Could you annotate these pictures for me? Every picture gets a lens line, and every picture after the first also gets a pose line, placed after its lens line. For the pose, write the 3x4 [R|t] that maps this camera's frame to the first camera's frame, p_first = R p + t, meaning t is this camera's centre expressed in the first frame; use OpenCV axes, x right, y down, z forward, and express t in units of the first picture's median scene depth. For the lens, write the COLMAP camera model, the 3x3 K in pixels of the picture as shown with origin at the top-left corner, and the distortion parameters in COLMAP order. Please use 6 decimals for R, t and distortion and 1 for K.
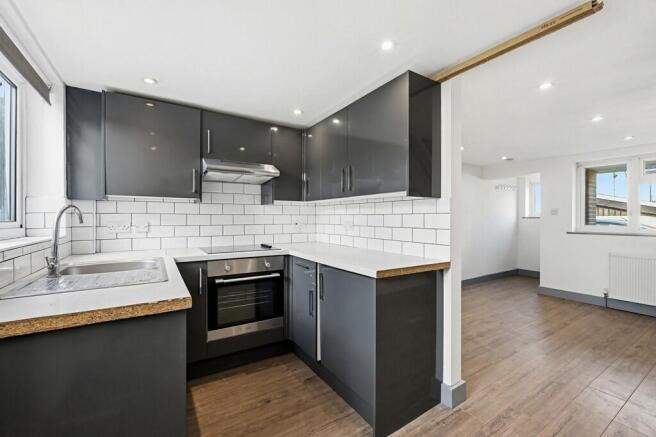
lens RADIAL K [[277.6, 0, 325.9], [0, 277.6, 219.0], [0, 0, 1]] dist [0.002899, 0.000159]
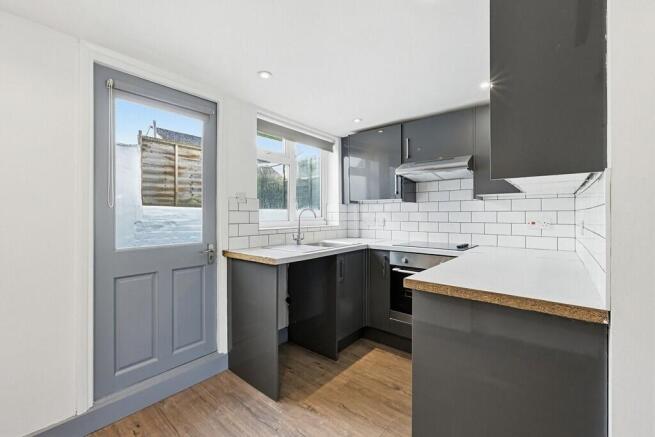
lens RADIAL K [[277.2, 0, 324.9], [0, 277.2, 215.5], [0, 0, 1]] dist [0.002899, 0.000159]
pose [[0.310900, -0.000687, -0.950442, 0.624648], [-0.003357, 0.999993, -0.001821, 0.000898], [0.950437, 0.003757, 0.310895, 0.358339]]
